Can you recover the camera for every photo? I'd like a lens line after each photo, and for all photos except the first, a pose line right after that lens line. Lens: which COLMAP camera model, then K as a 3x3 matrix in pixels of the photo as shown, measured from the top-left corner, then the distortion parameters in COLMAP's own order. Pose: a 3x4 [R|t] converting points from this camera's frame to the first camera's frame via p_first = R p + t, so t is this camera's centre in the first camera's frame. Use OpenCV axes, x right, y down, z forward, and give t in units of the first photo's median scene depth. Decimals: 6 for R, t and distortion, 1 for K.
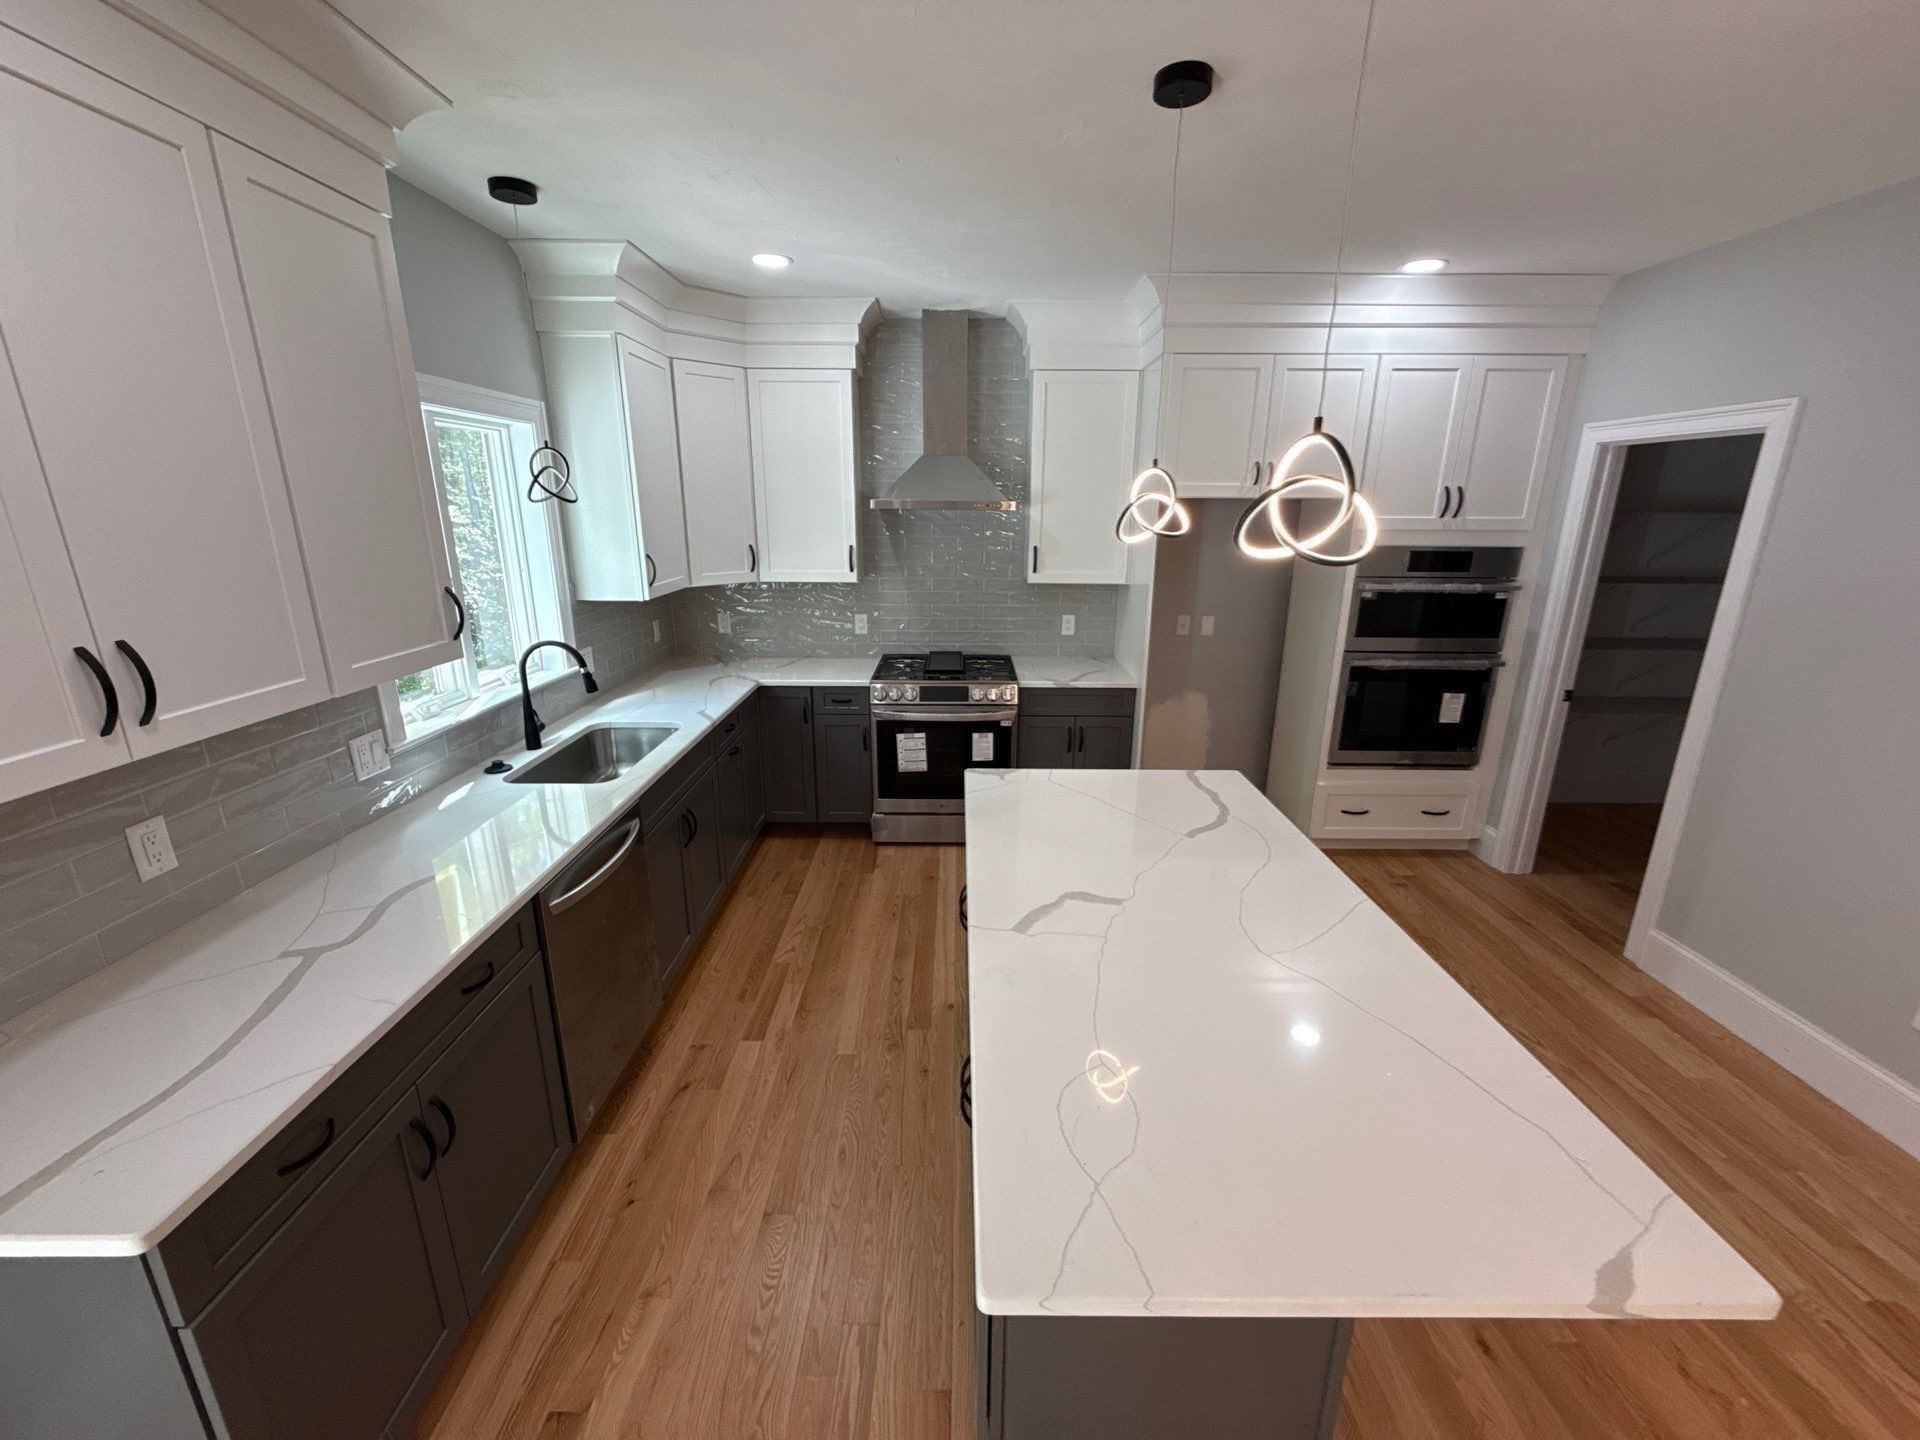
lens RADIAL K [[771.0, 0, 957.2], [0, 771.0, 717.4], [0, 0, 1]] dist [-0.000123, 0.000330]
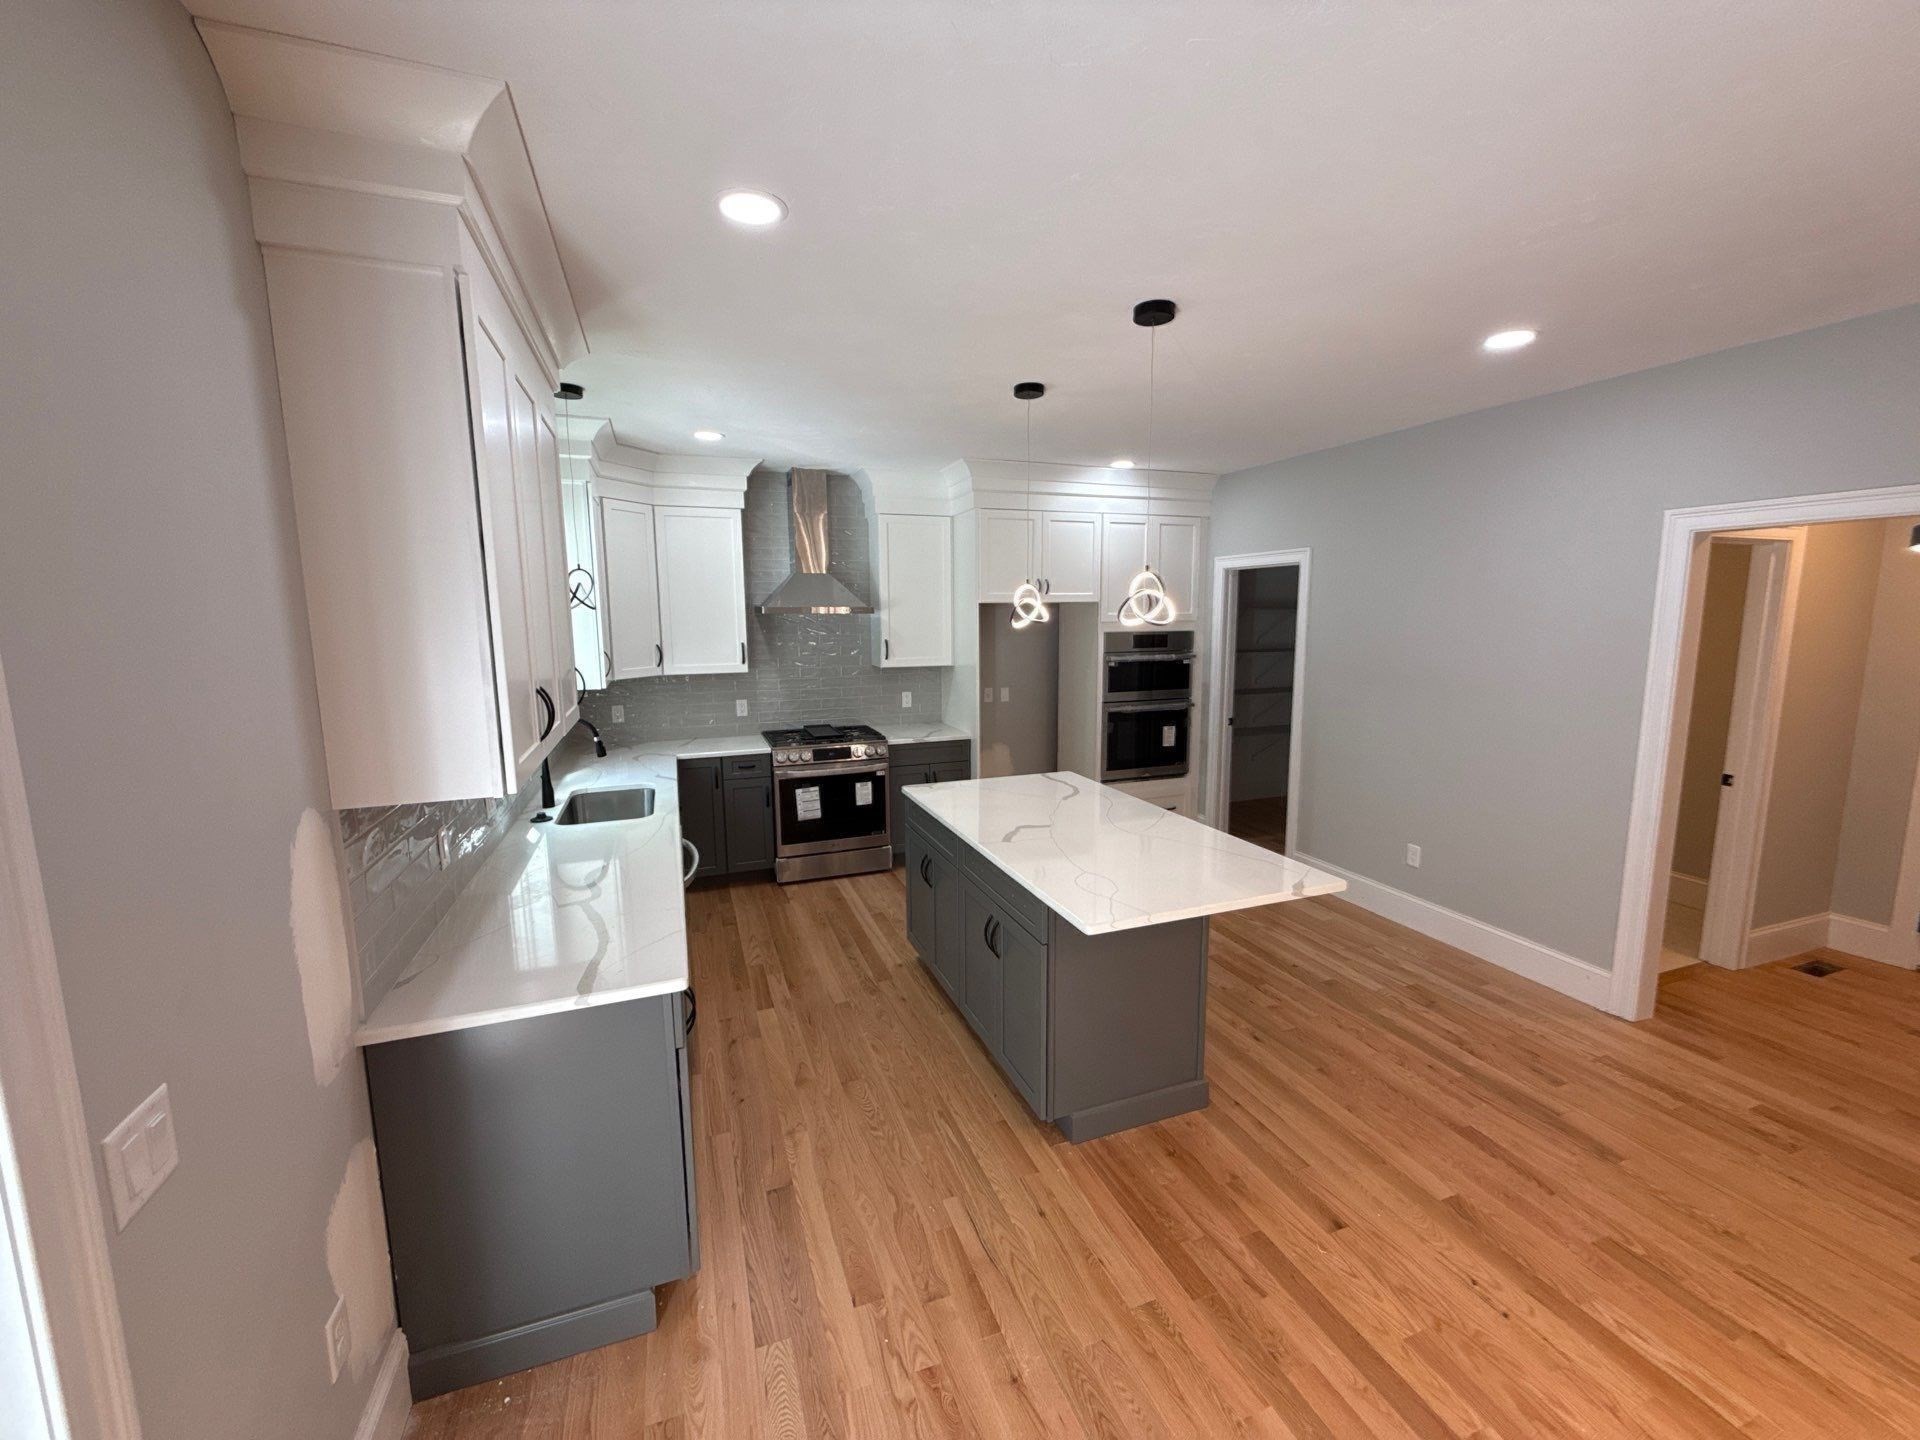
lens RADIAL K [[771.0, 0, 960.4], [0, 771.0, 720.0], [0, 0, 1]] dist [-0.000123, 0.000330]
pose [[0.935308, -0.062424, 0.348285, -0.269760], [0.108239, 0.987606, -0.113663, 0.085331], [-0.336873, 0.144008, 0.930472, -0.278036]]
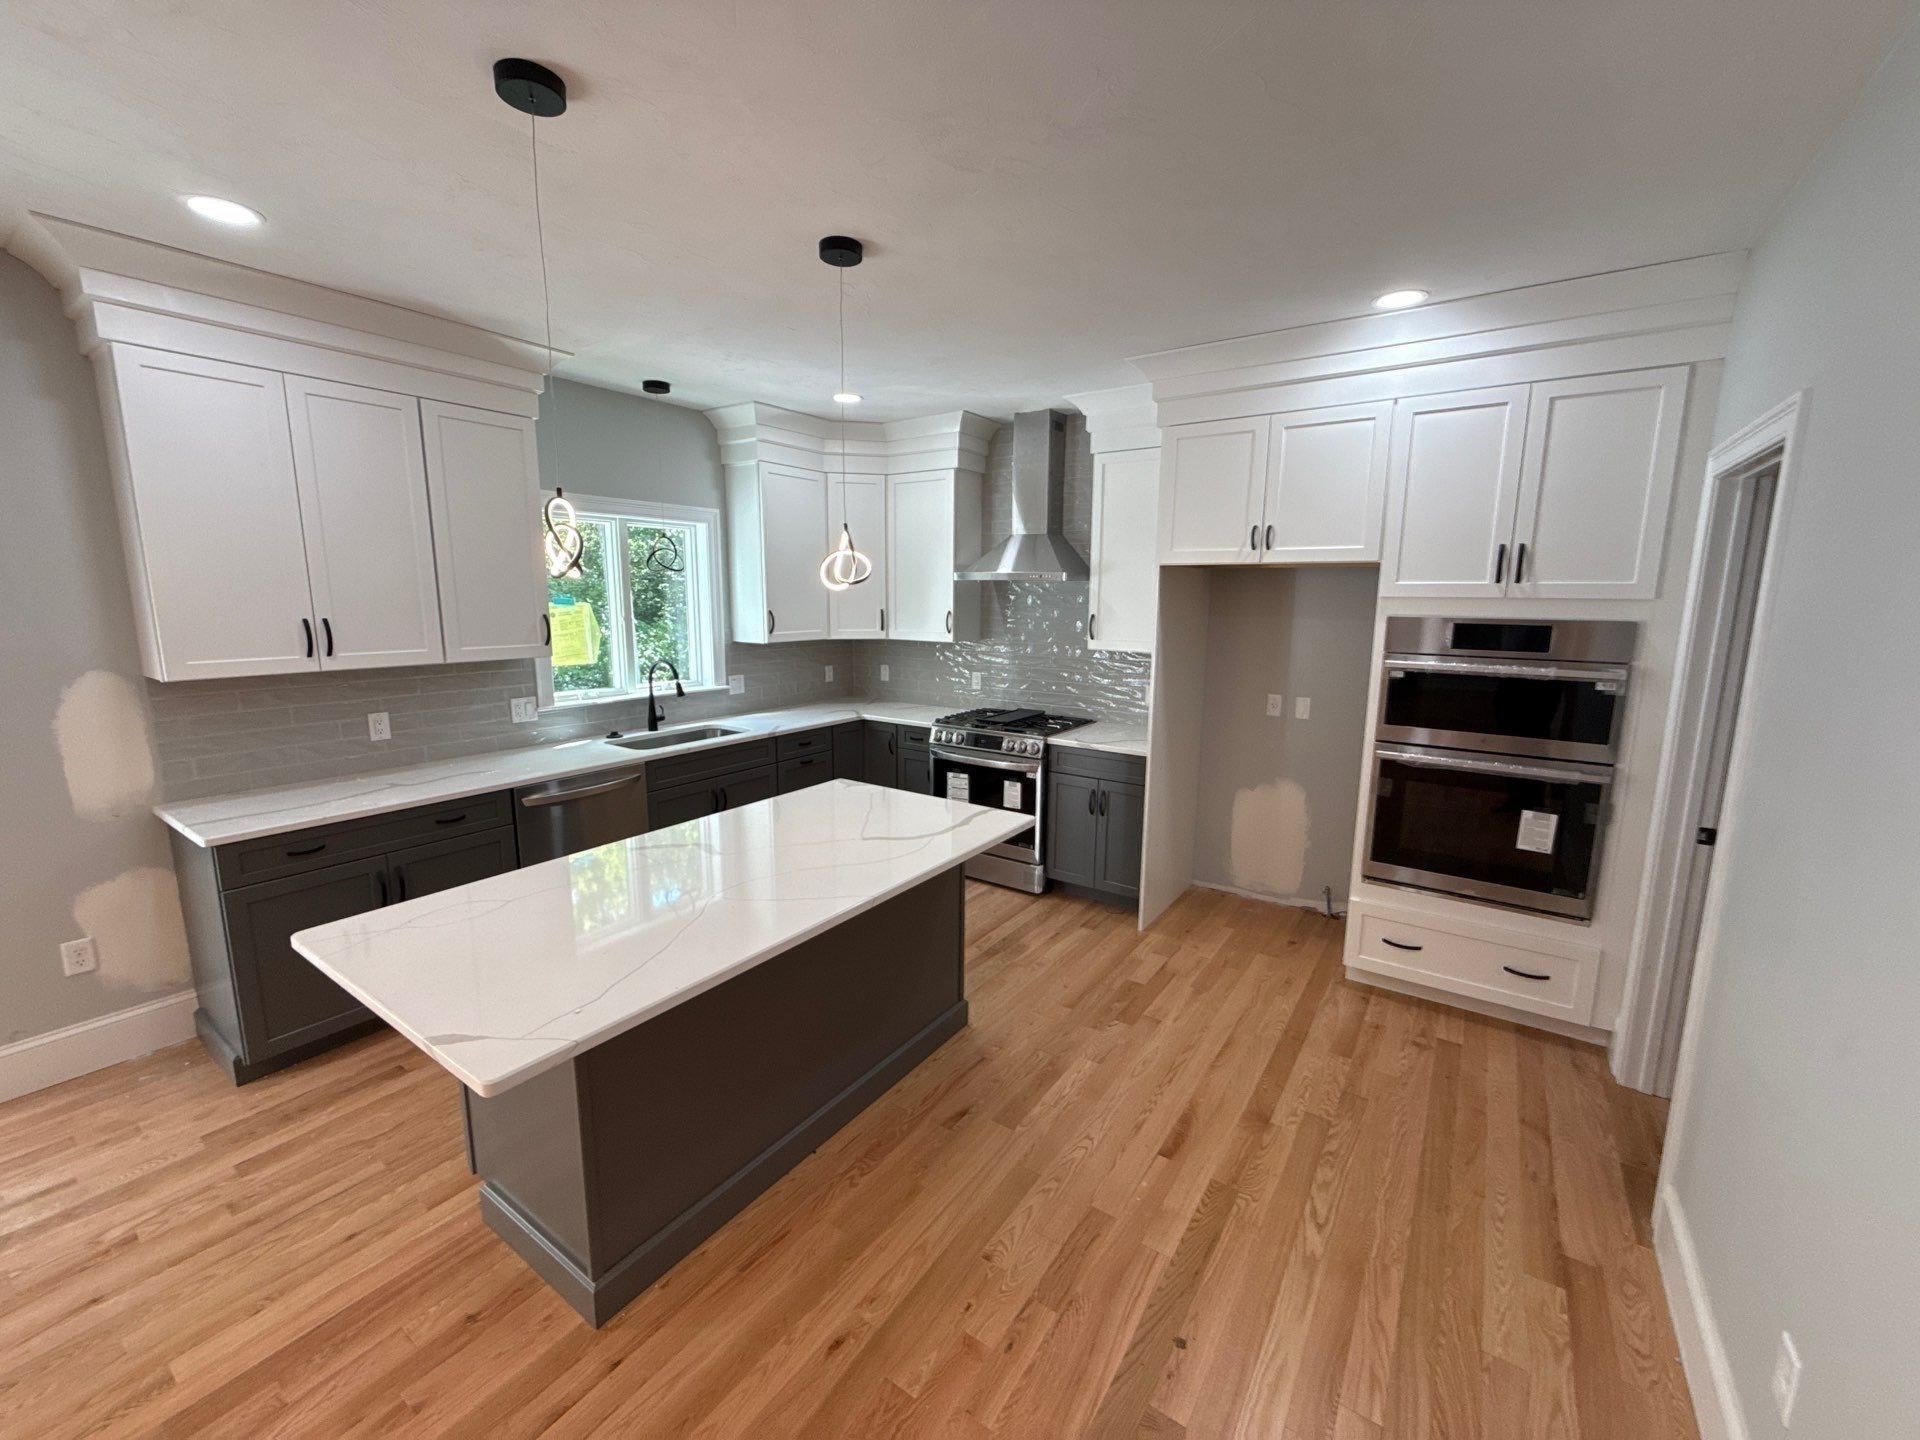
lens RADIAL K [[771.0, 0, 957.6], [0, 771.0, 719.2], [0, 0, 1]] dist [-0.000123, 0.000330]
pose [[0.821611, 0.093394, -0.562346, 0.598324], [-0.156969, 0.985417, -0.065681, 0.017836], [0.548011, 0.142235, 0.824290, 0.057300]]
